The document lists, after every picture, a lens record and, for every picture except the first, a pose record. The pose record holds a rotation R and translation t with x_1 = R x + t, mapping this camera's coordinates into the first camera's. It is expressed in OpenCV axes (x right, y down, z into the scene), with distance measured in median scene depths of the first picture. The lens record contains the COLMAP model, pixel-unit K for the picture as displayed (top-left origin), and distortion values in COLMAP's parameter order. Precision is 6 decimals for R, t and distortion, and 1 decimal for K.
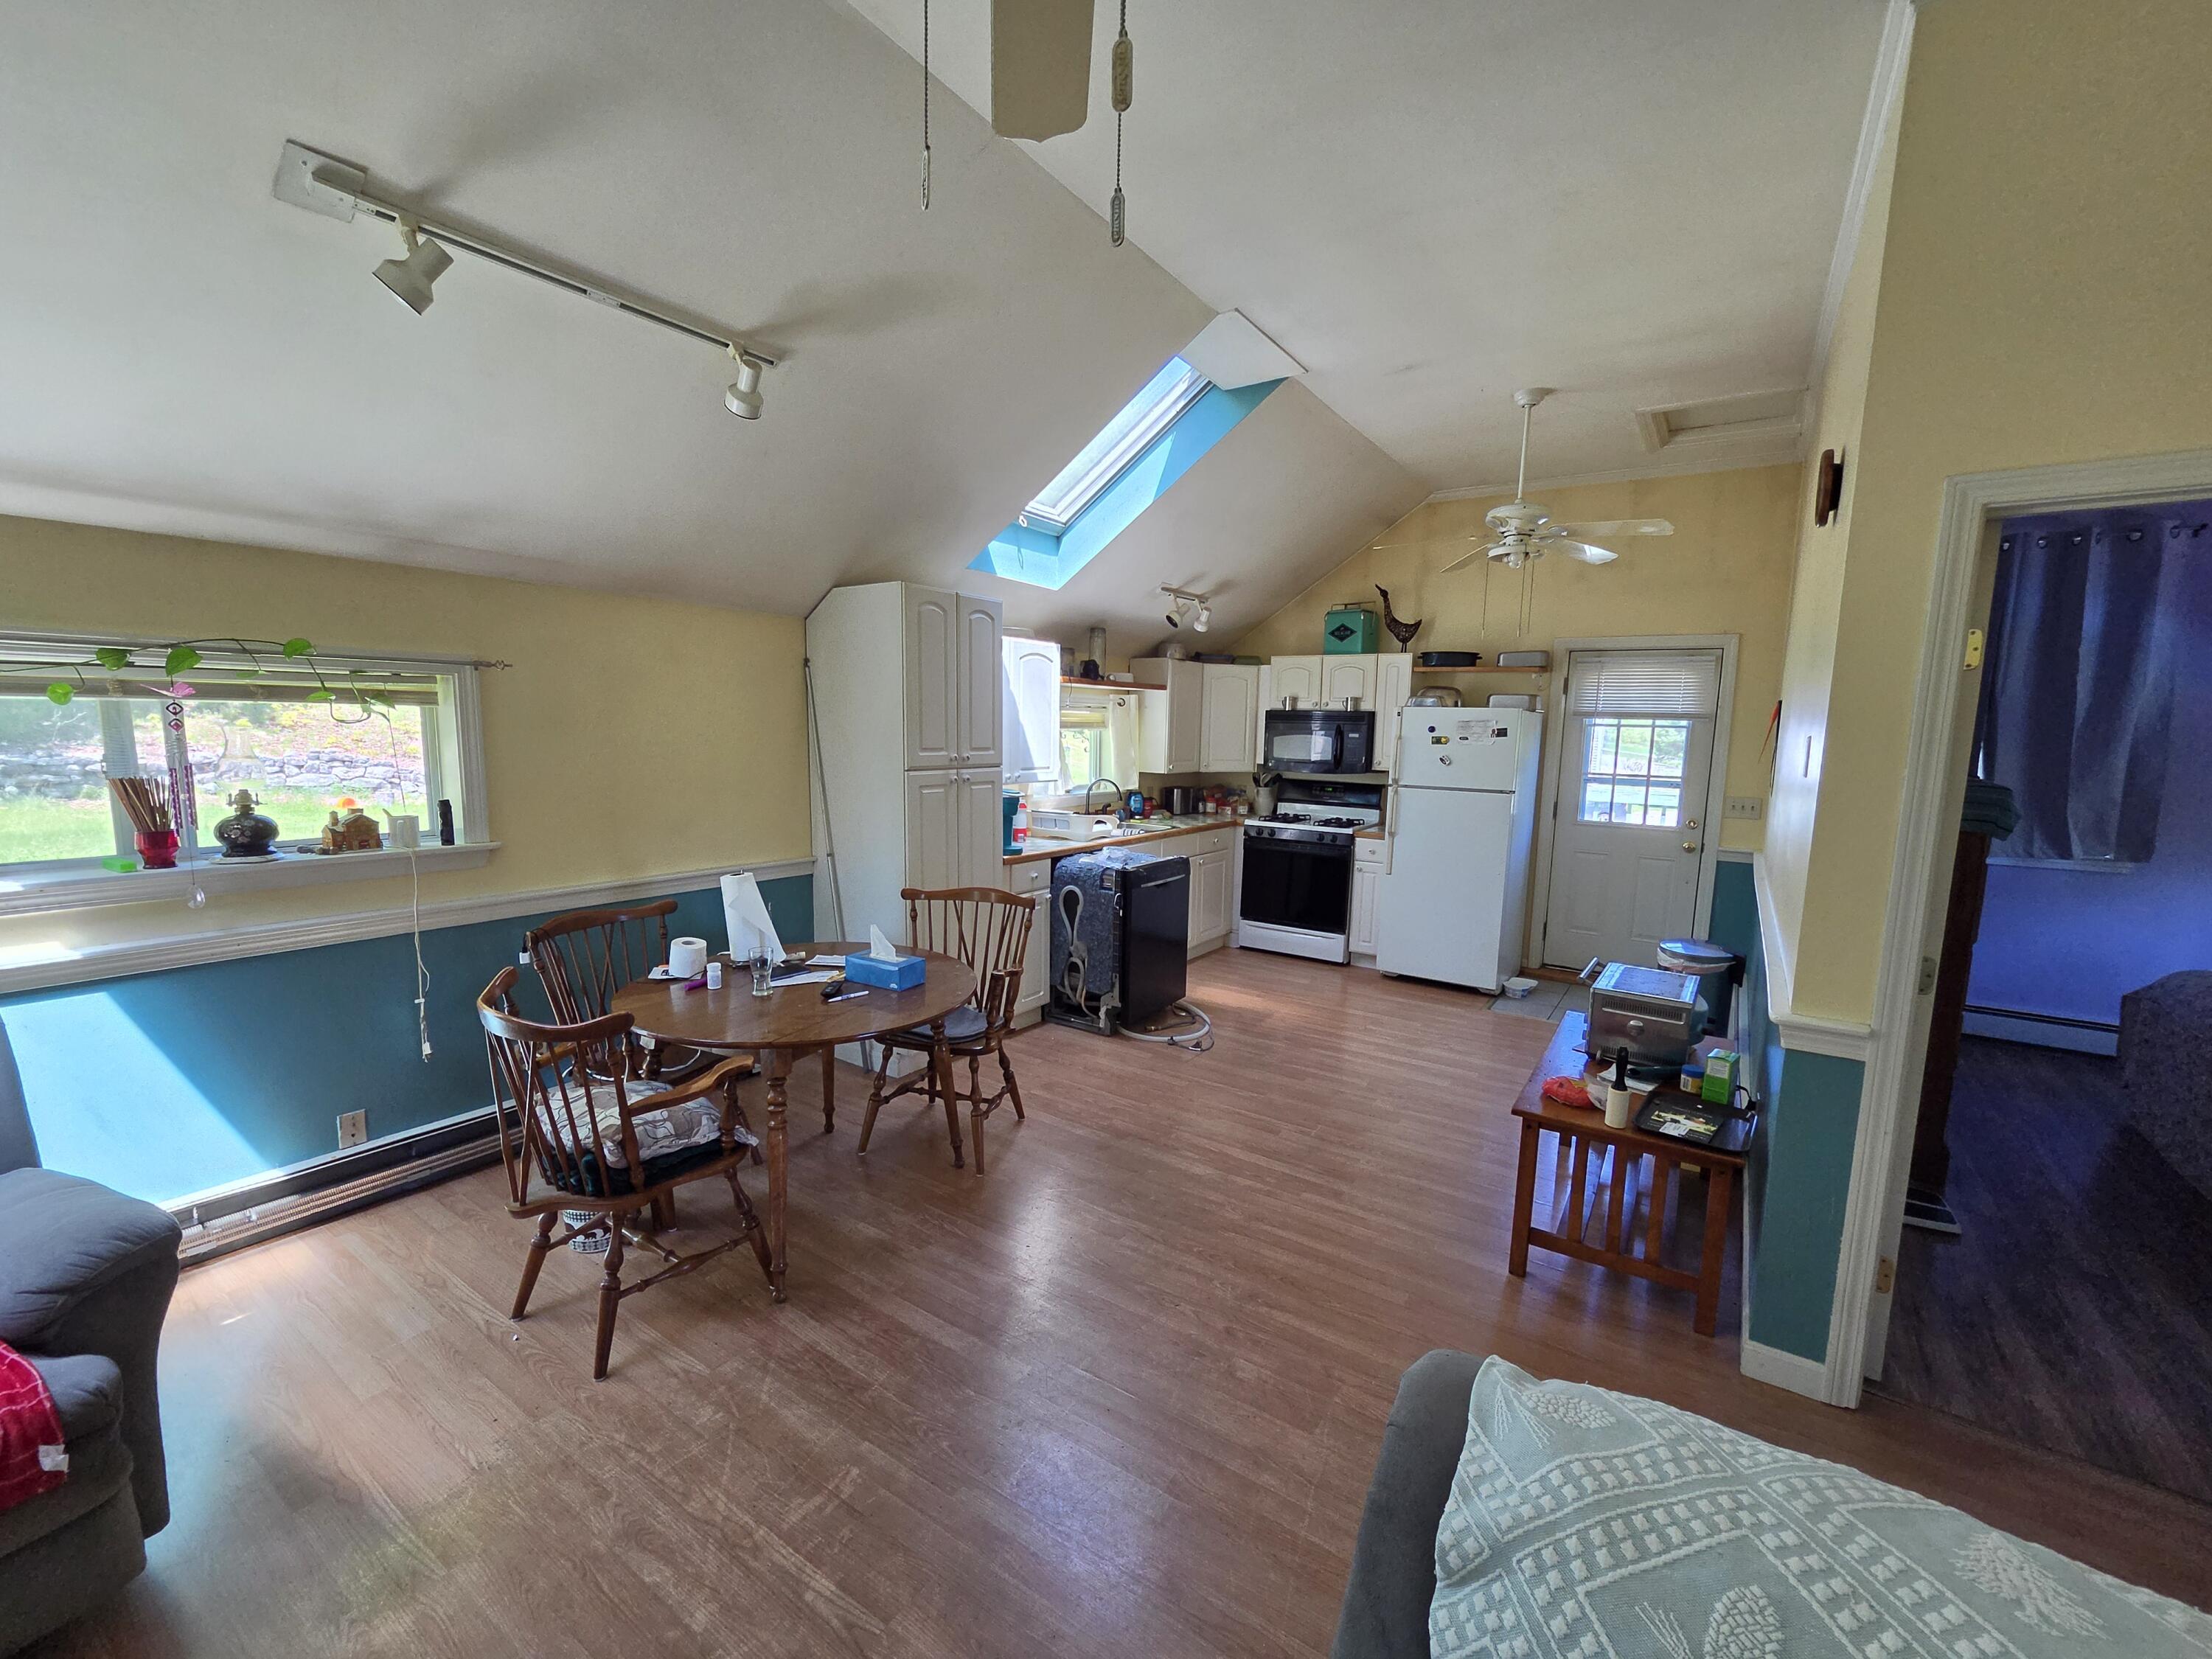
lens RADIAL K [[911.2, 0, 1108.8], [0, 911.2, 838.9], [0, 0, 1]] dist [0.000566, -0.000036]
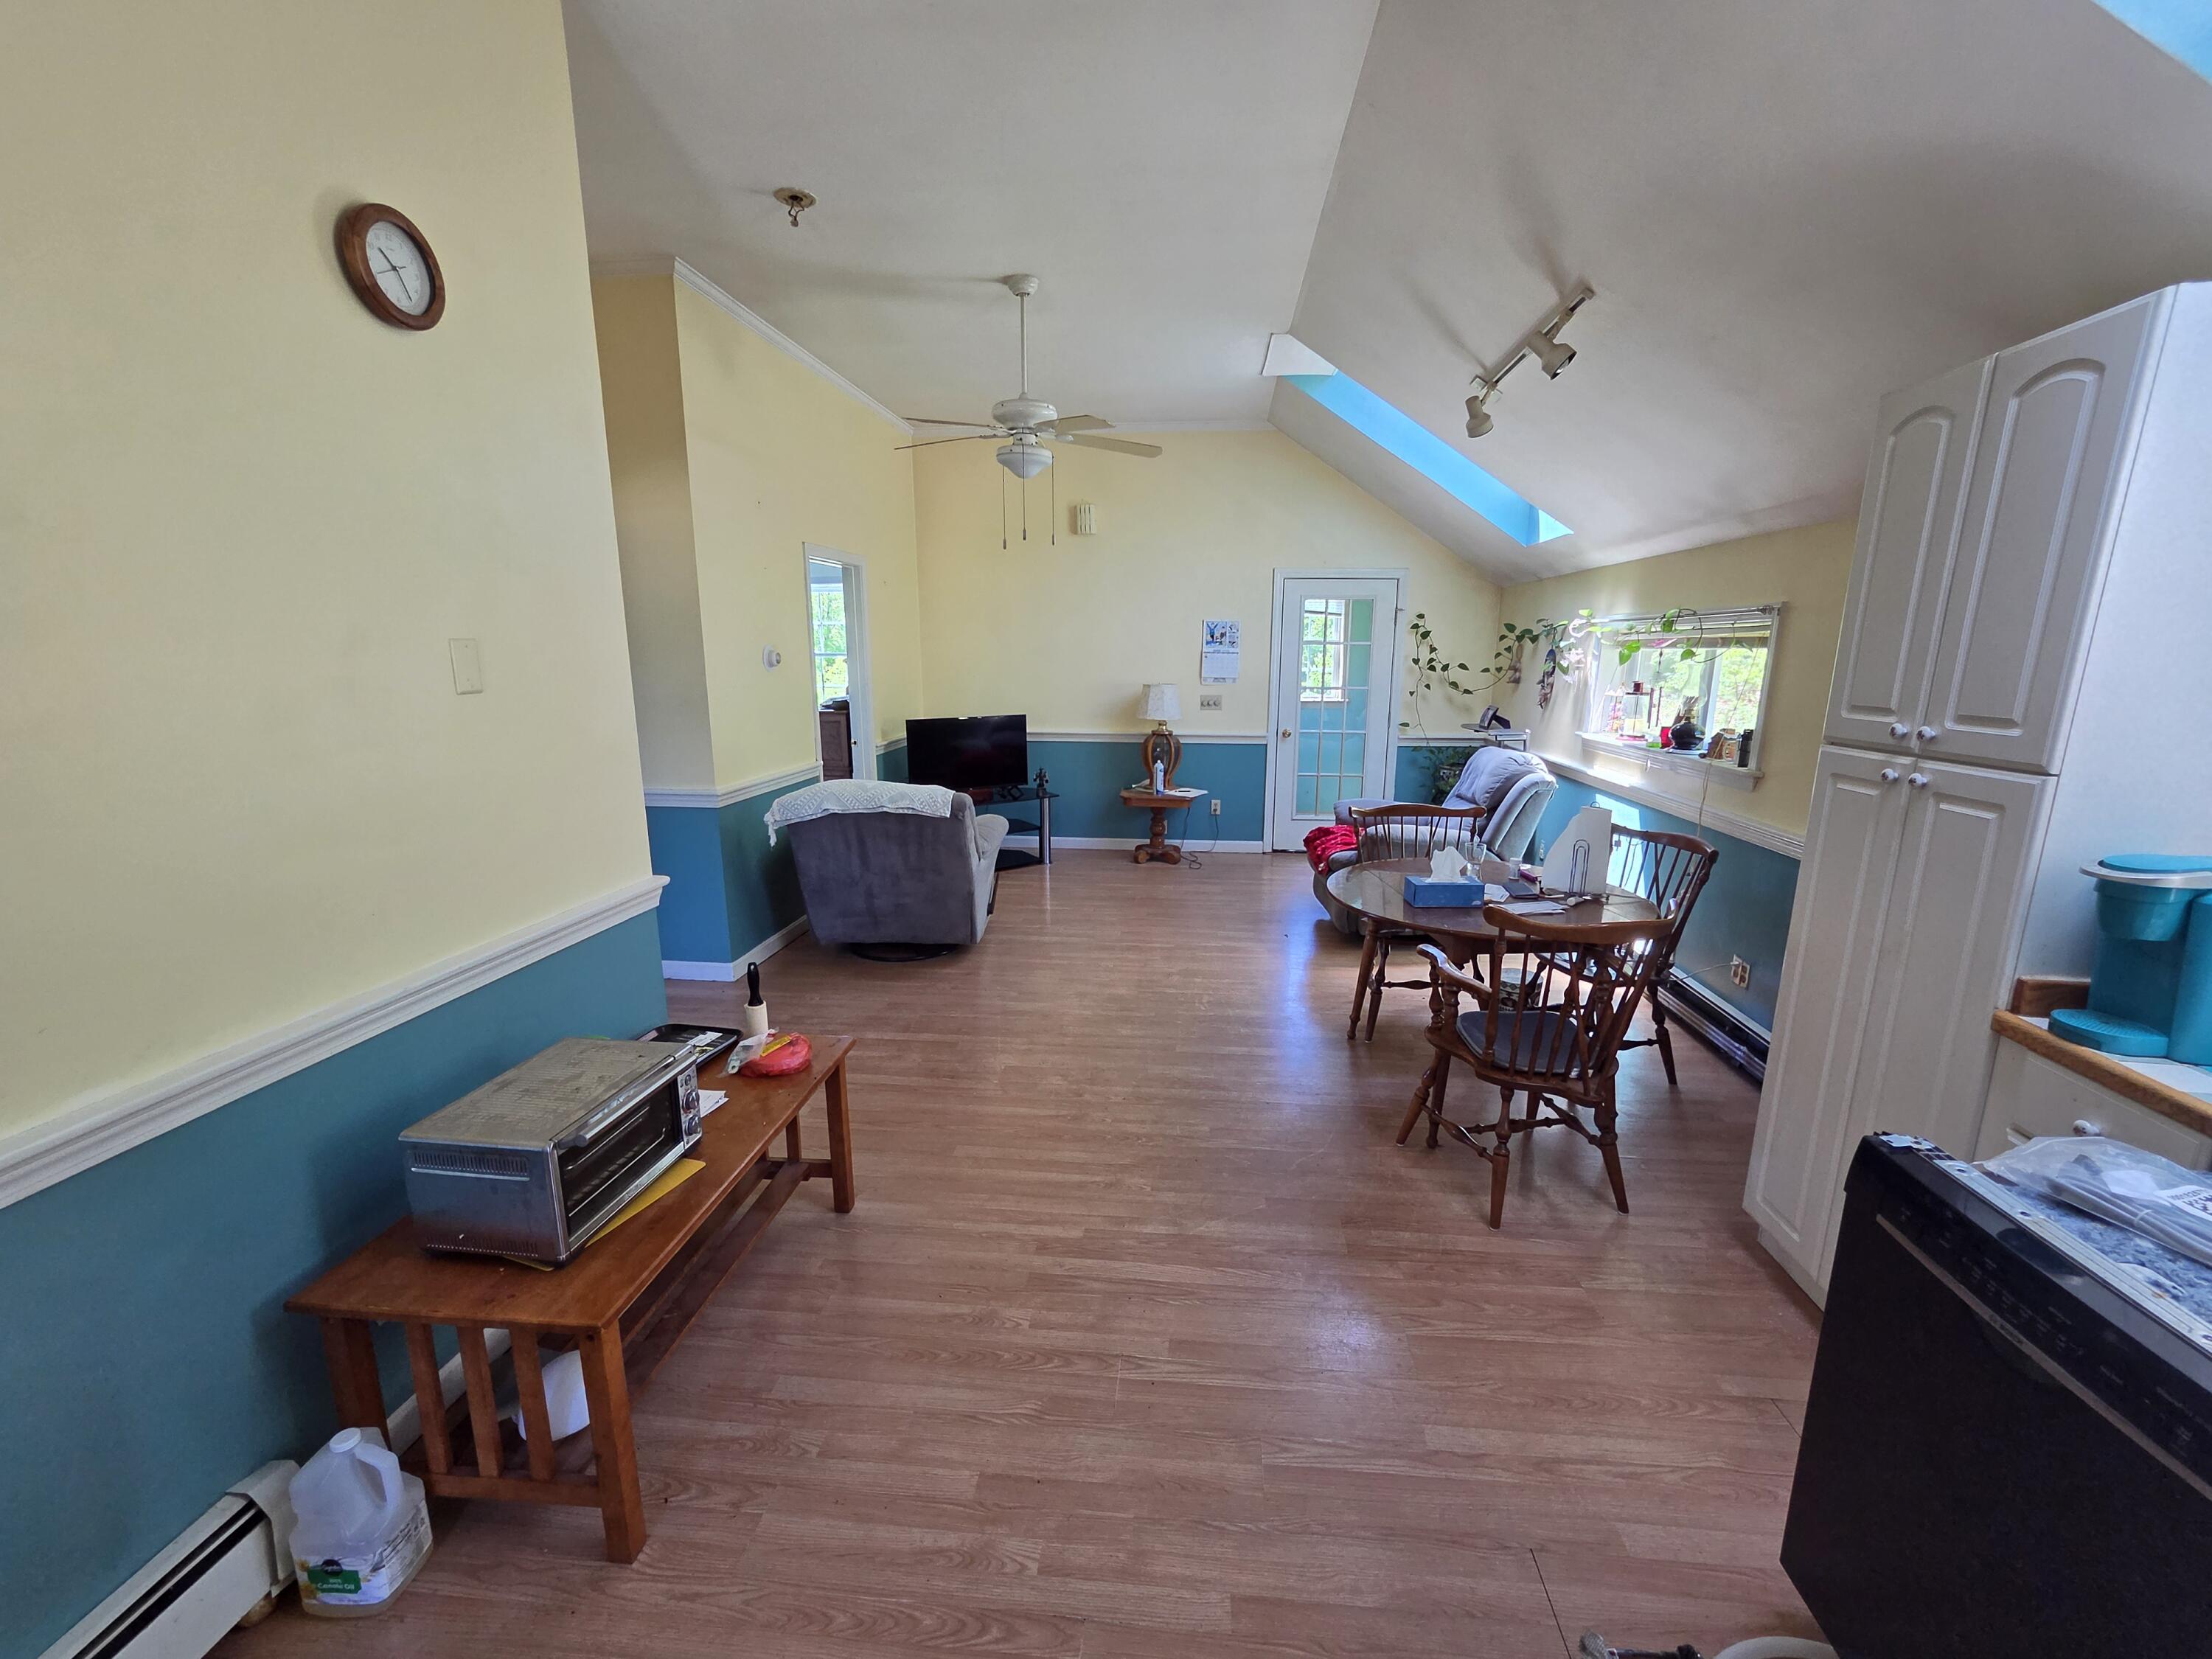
lens RADIAL K [[912.7, 0, 1118.3], [0, 912.7, 842.6], [0, 0, 1]] dist [-0.007846, 0.008346]
pose [[-0.875494, 0.073841, -0.477555, 0.551848], [-0.086497, 0.948349, 0.305210, -0.189064], [0.475425, 0.308517, -0.823886, 1.595317]]
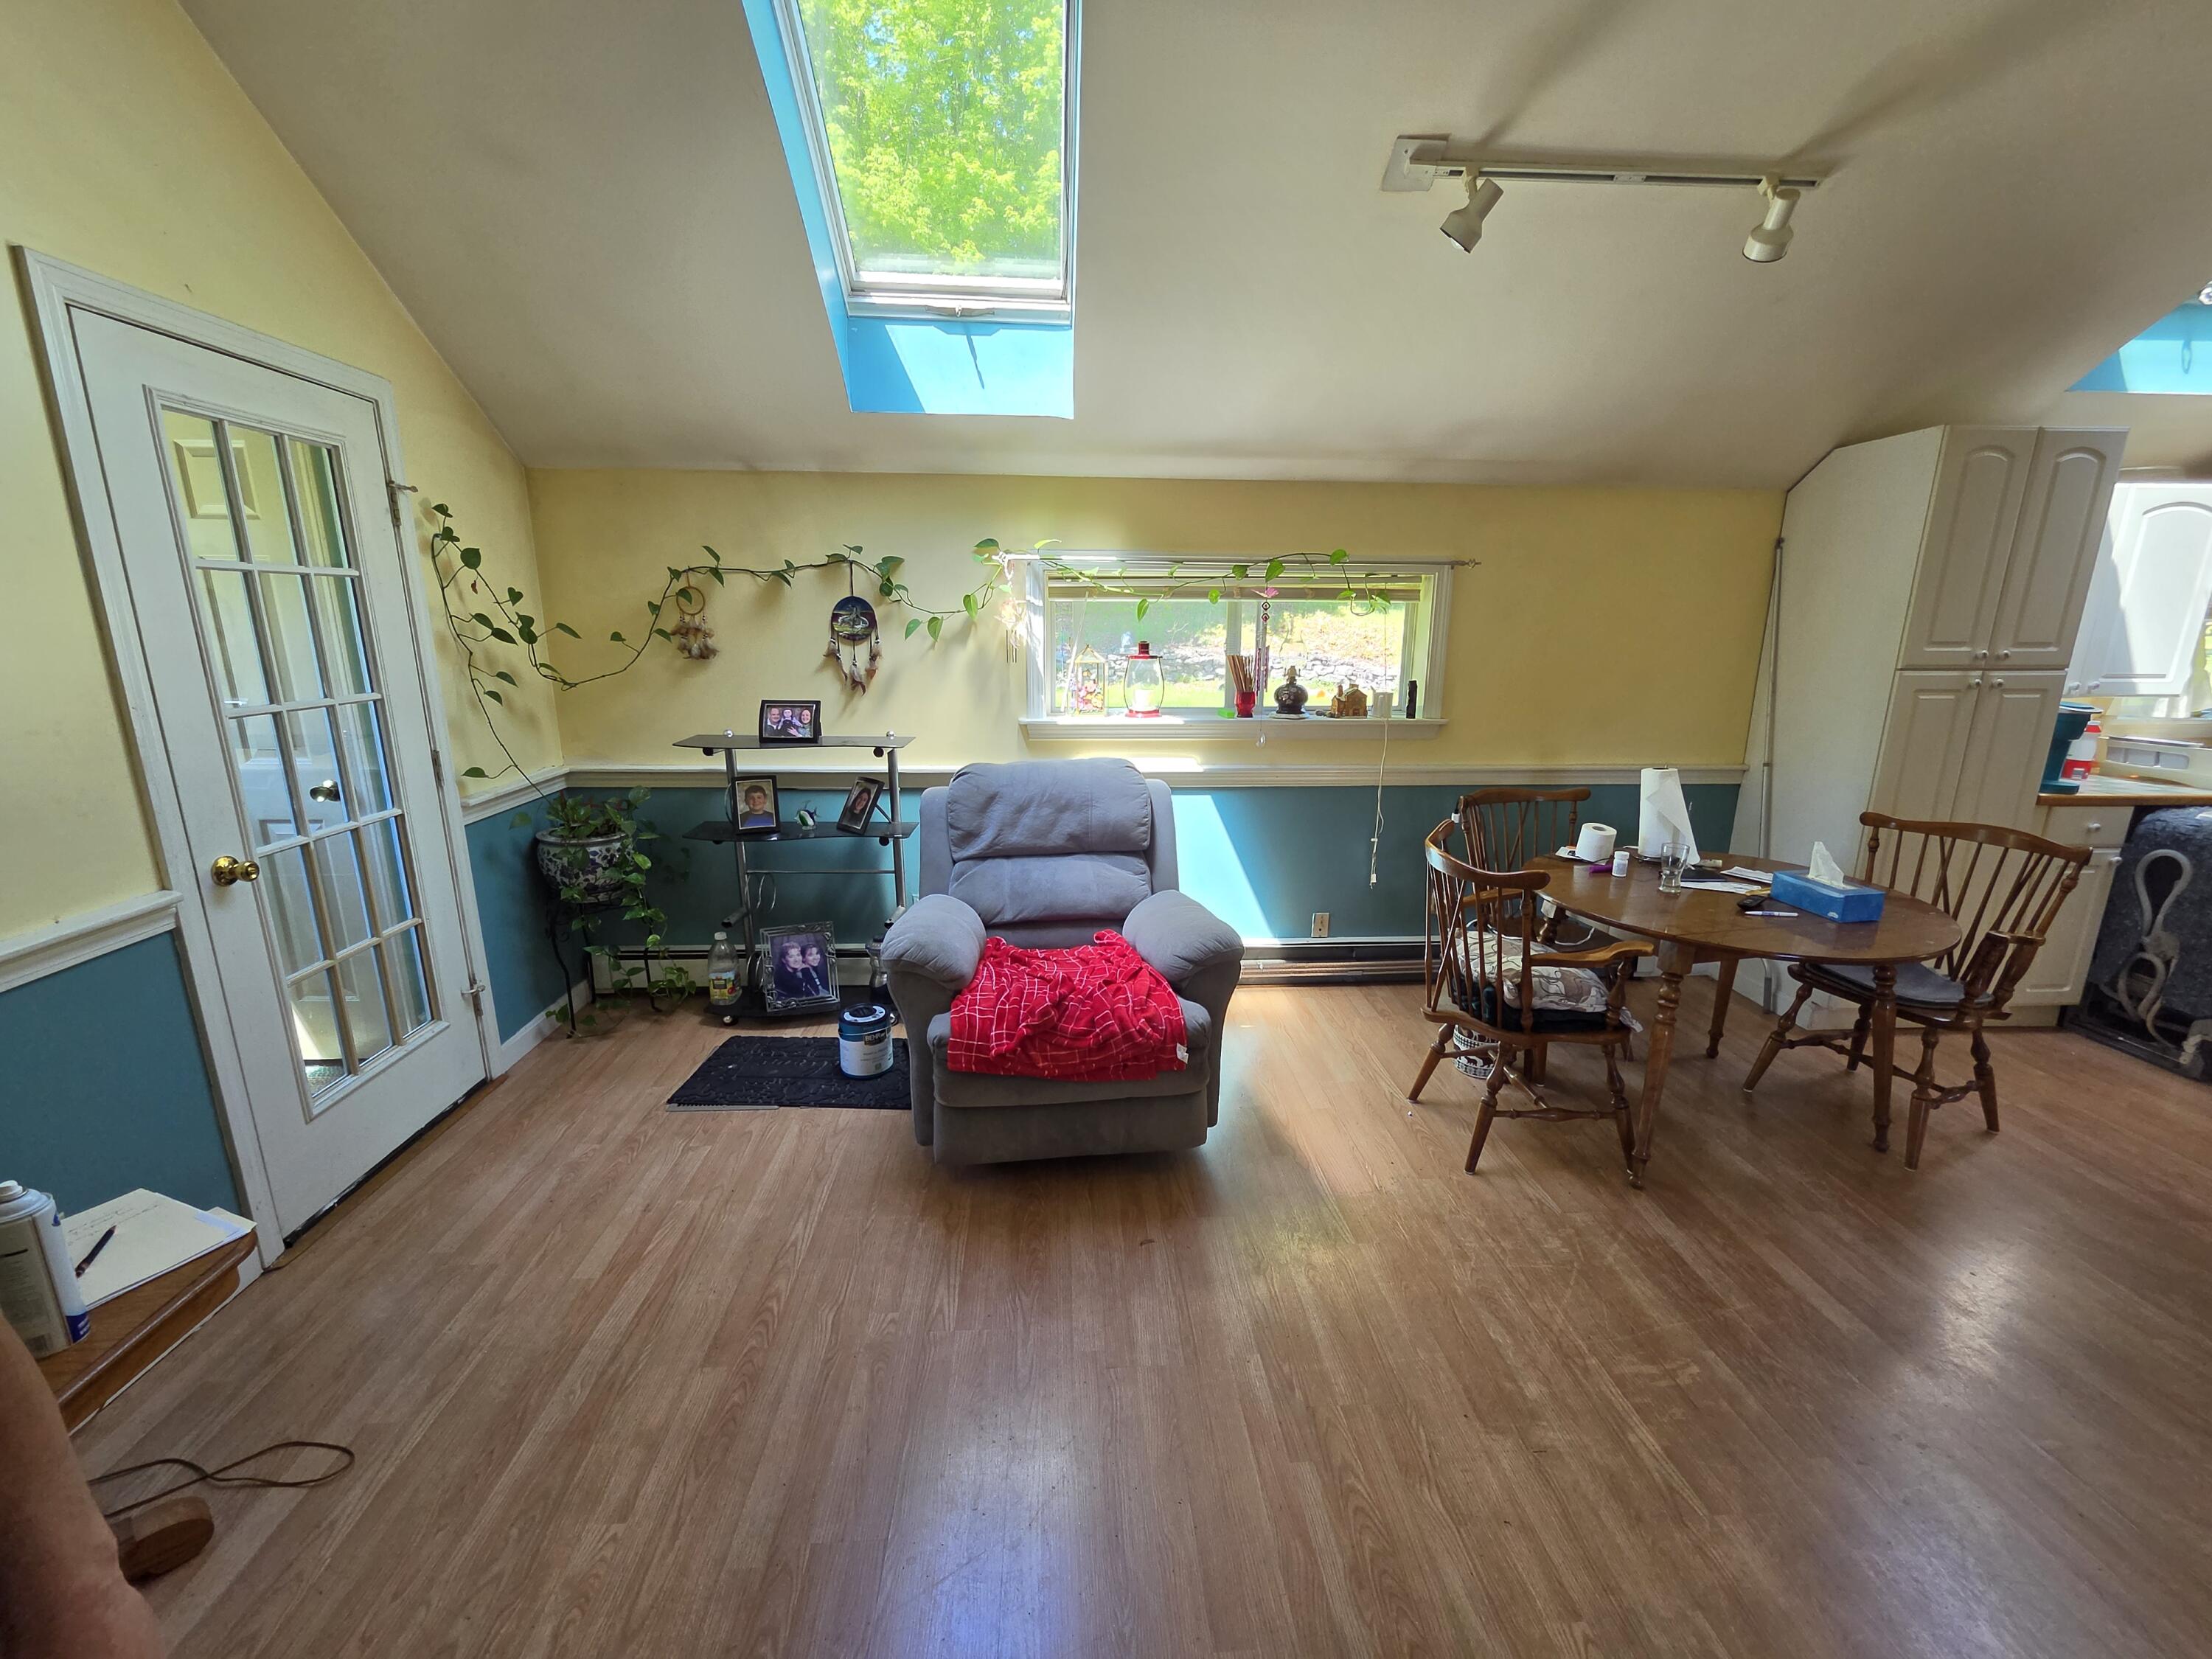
lens RADIAL K [[912.7, 0, 1118.3], [0, 912.7, 842.6], [0, 0, 1]] dist [-0.007846, 0.008346]
pose [[0.617890, 0.172363, -0.767139, -0.003112], [-0.093452, 0.984859, 0.146011, 0.029360], [0.780691, -0.018528, 0.624643, -0.068821]]
